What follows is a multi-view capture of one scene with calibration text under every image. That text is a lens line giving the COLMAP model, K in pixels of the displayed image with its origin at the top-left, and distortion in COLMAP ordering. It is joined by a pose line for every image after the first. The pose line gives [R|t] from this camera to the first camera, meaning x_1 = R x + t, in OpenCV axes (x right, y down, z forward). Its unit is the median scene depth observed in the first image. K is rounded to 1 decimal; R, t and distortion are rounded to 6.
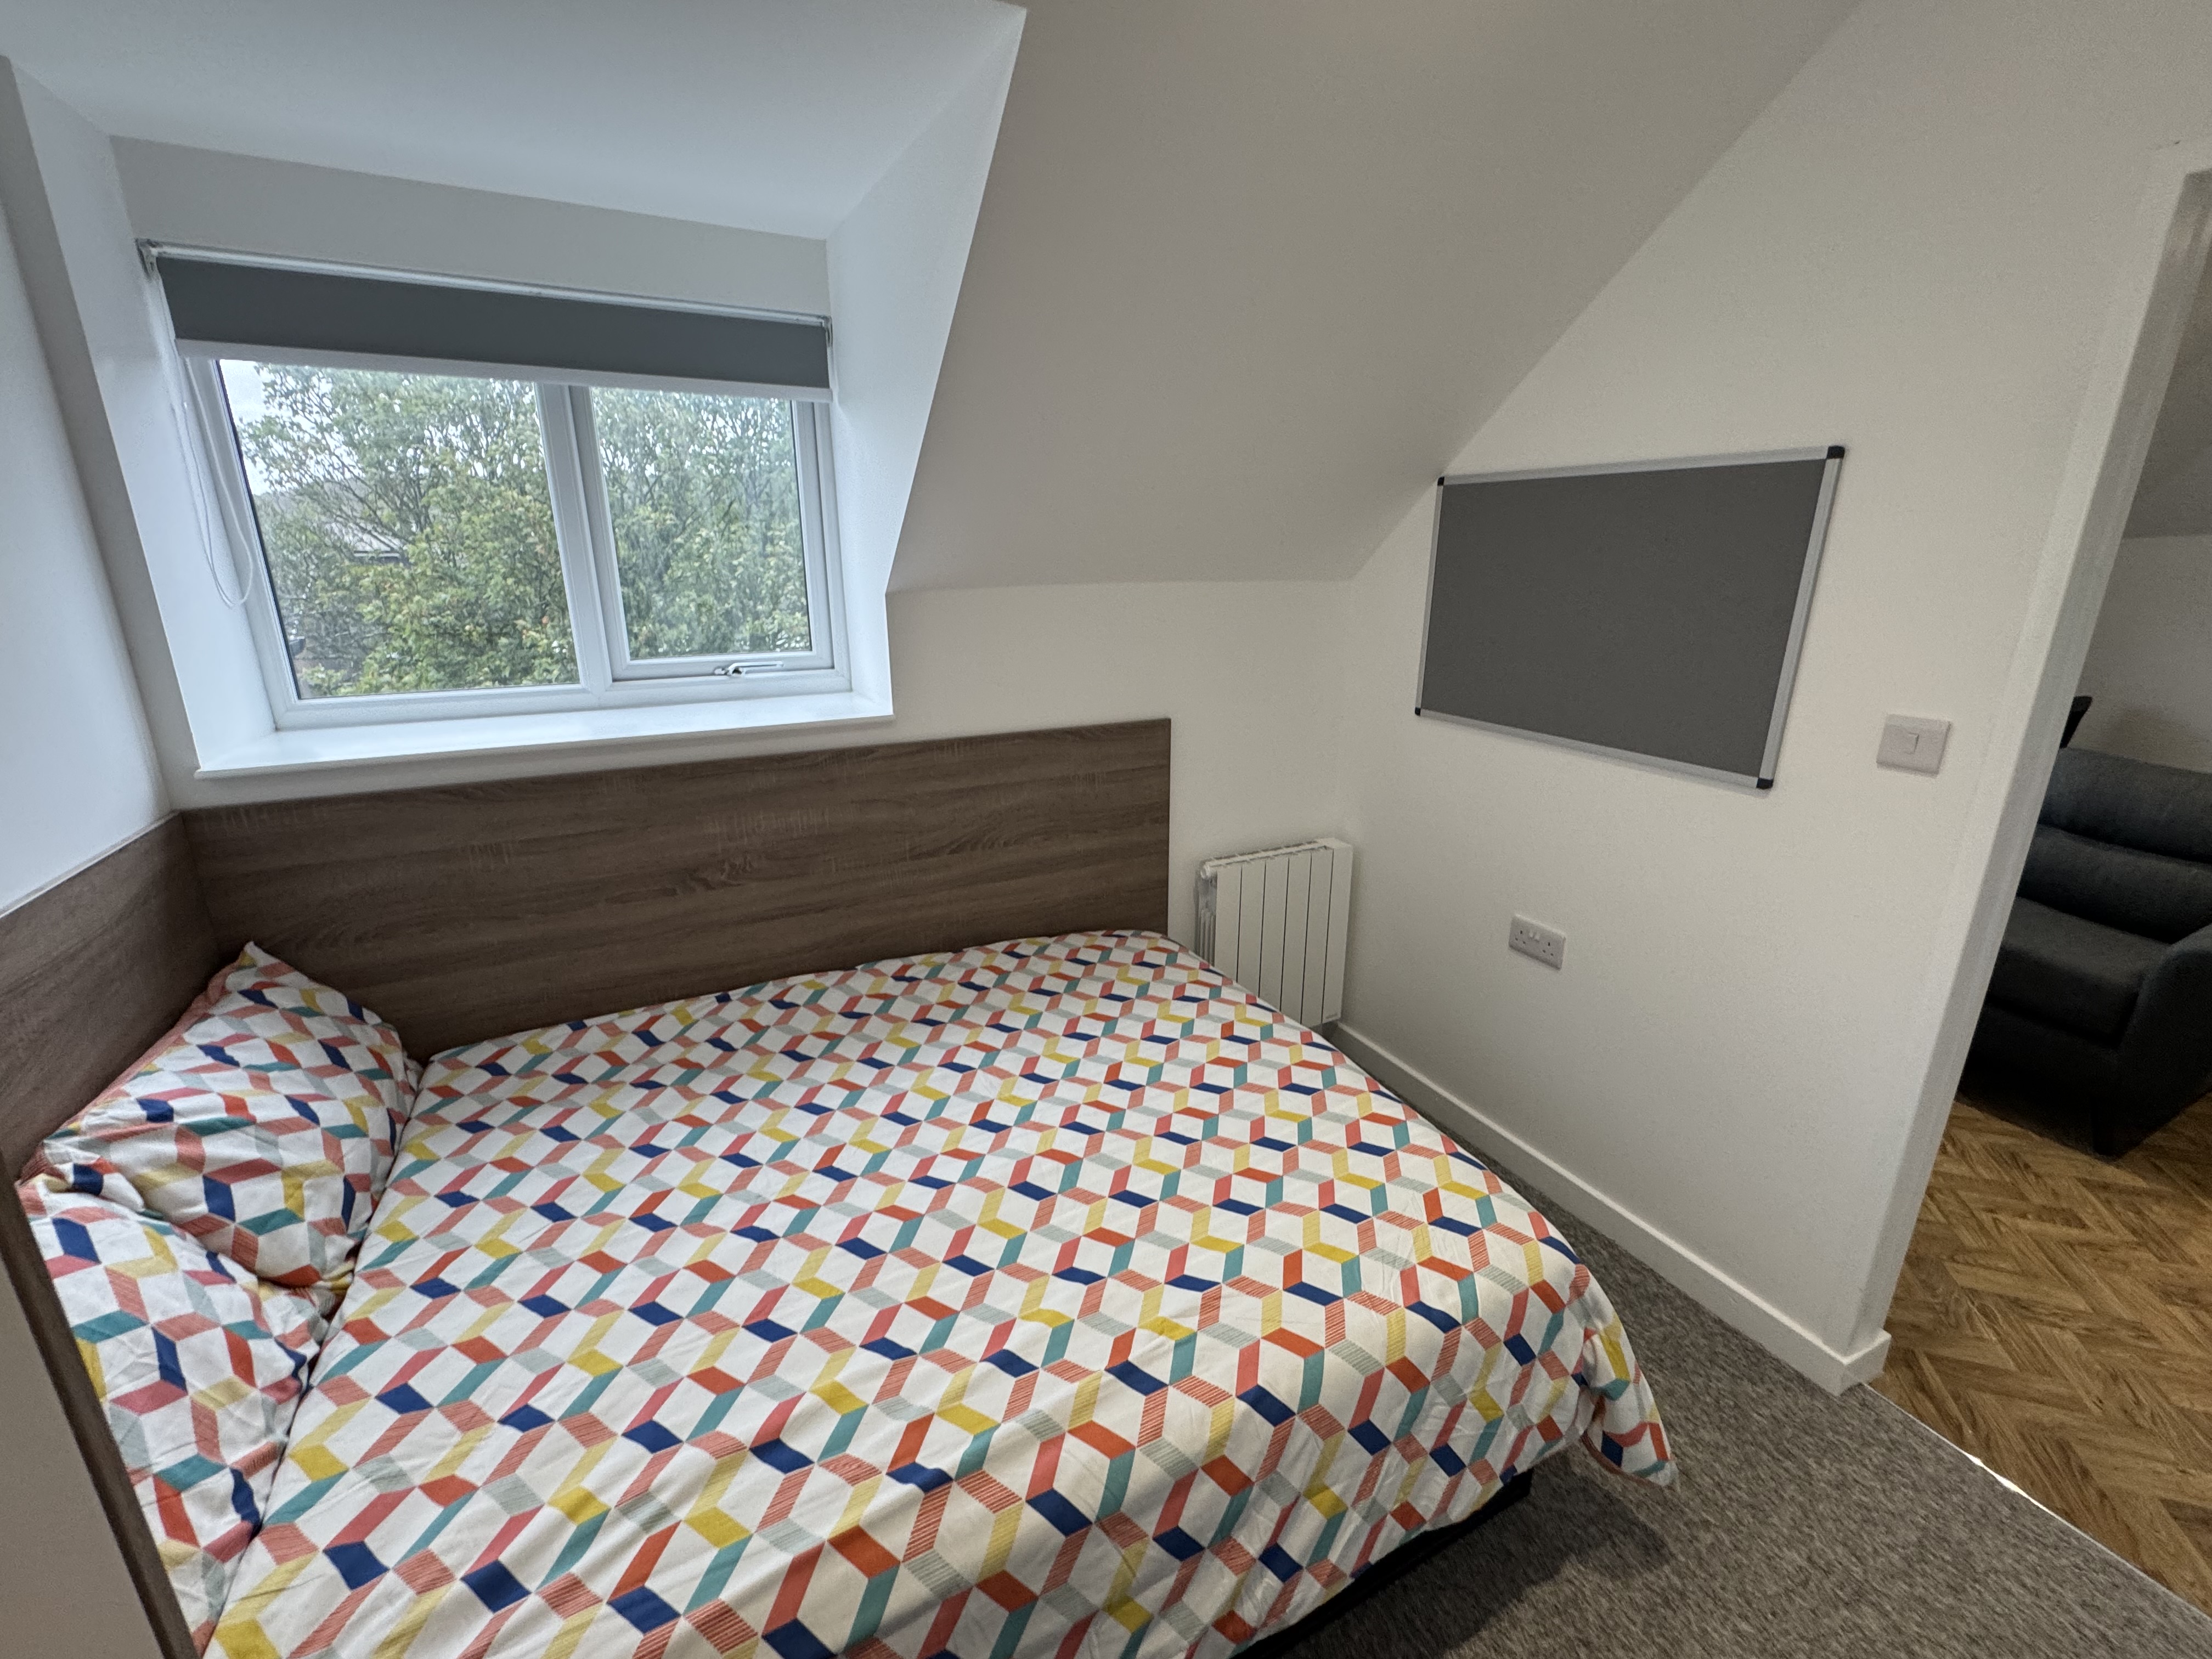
lens RADIAL K [[947.5, 0, 1100.1], [0, 947.5, 827.4], [0, 0, 1]] dist [-0.001325, 0.000779]
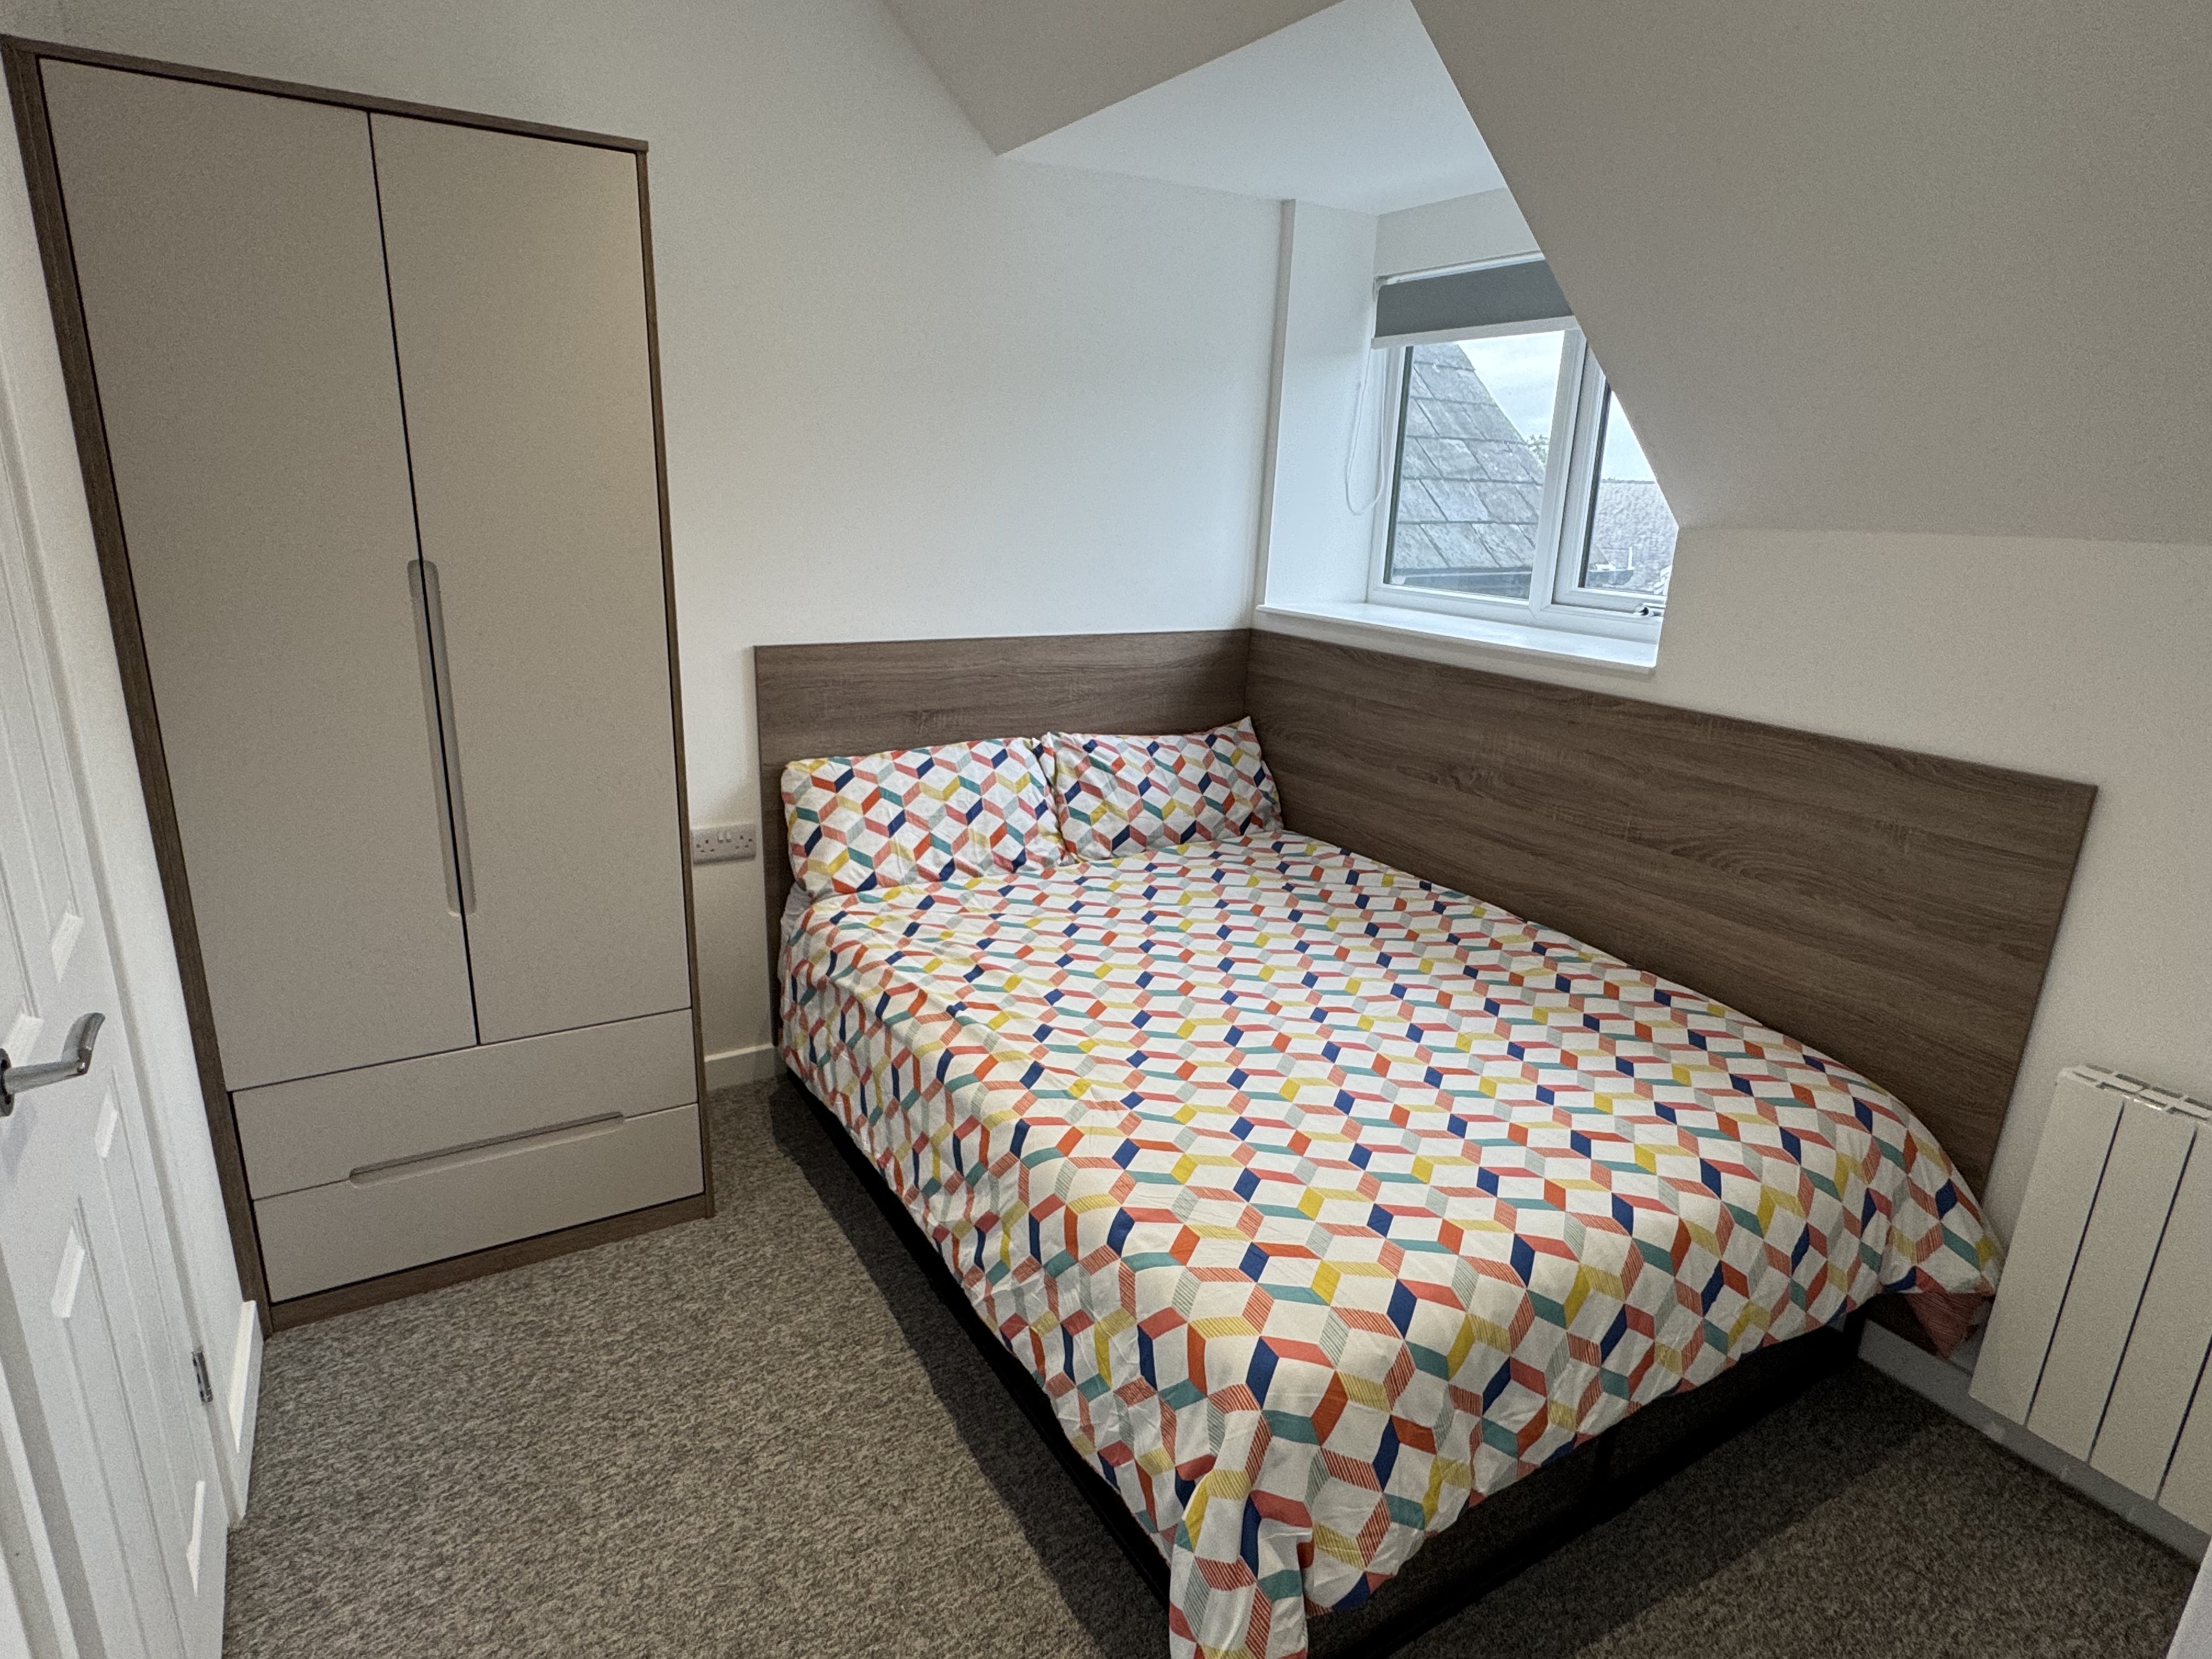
lens RADIAL K [[1199.5, 0, 1093.6], [0, 1199.5, 829.3], [0, 0, 1]] dist [0.004502, -0.001543]
pose [[0.058425, 0.276200, -0.959323, 0.990301], [-0.316796, 0.916424, 0.244556, -0.106789], [0.946692, 0.289622, 0.141041, 0.476903]]
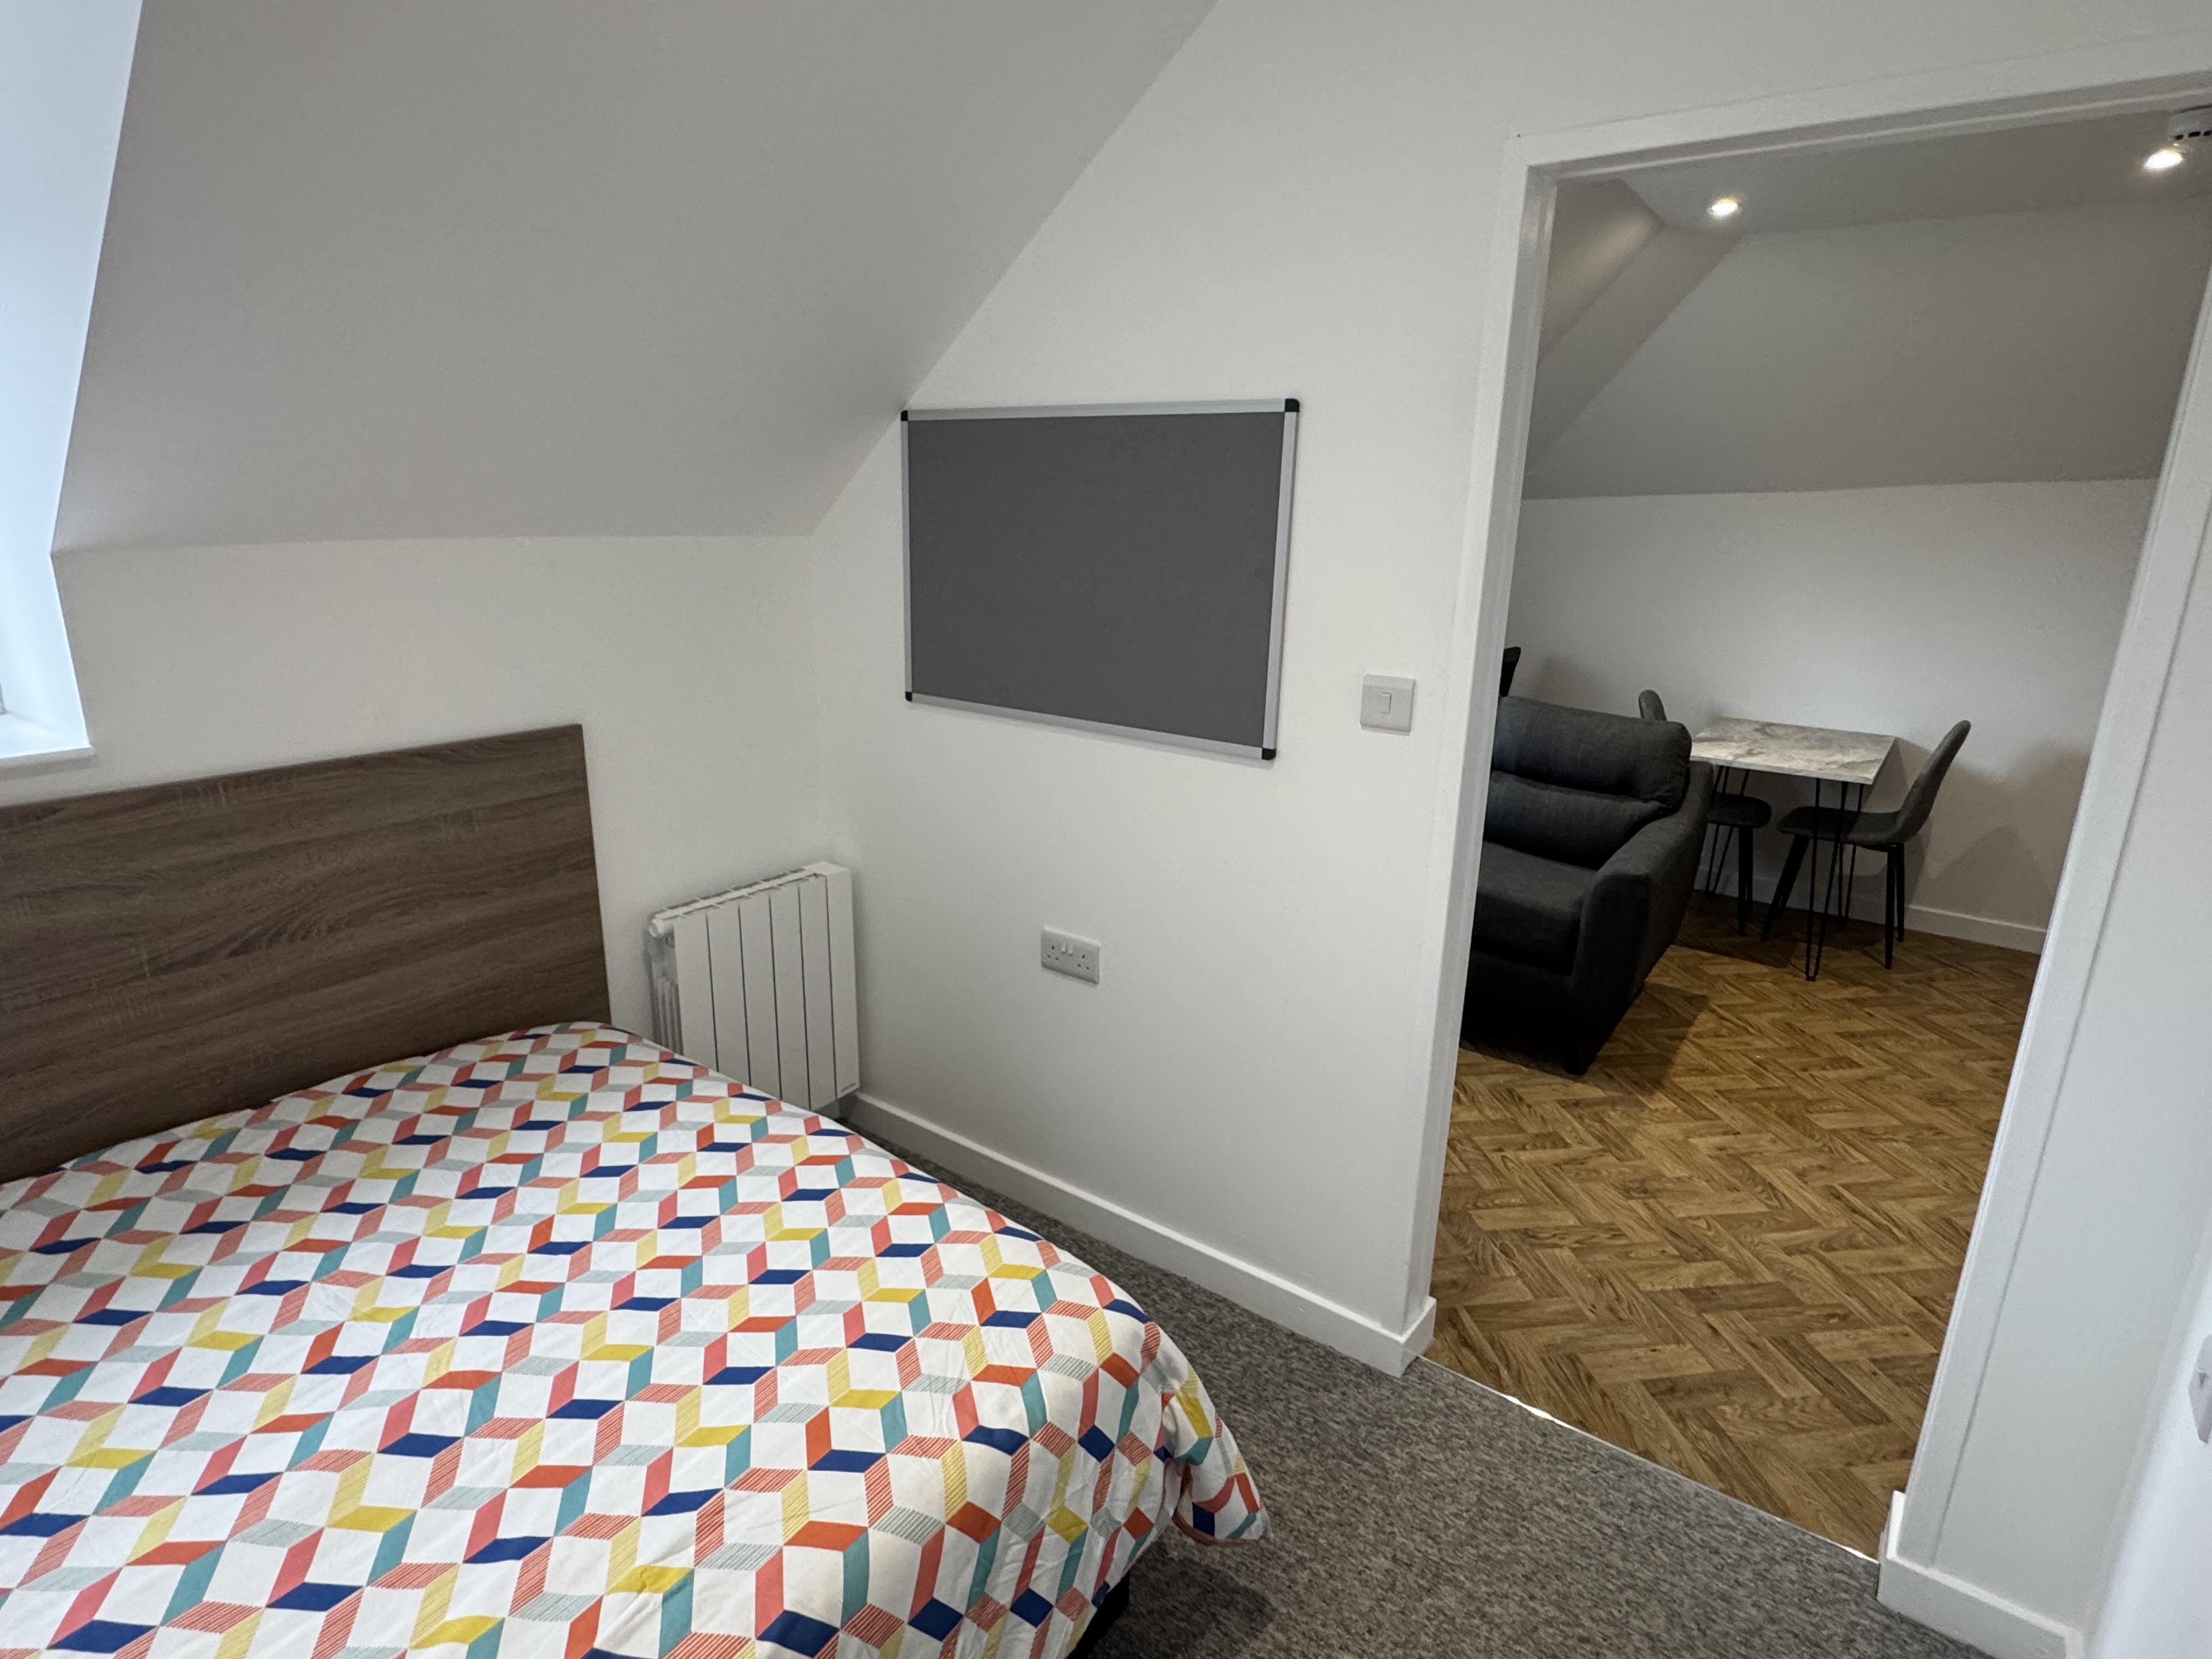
lens RADIAL K [[1199.5, 0, 1097.3], [0, 1199.5, 822.5], [0, 0, 1]] dist [0.004502, -0.001543]
pose [[0.892399, -0.100804, 0.439845, 0.020980], [0.108868, 0.994032, 0.006931, -0.005194], [-0.437918, 0.041700, 0.898047, 0.010372]]
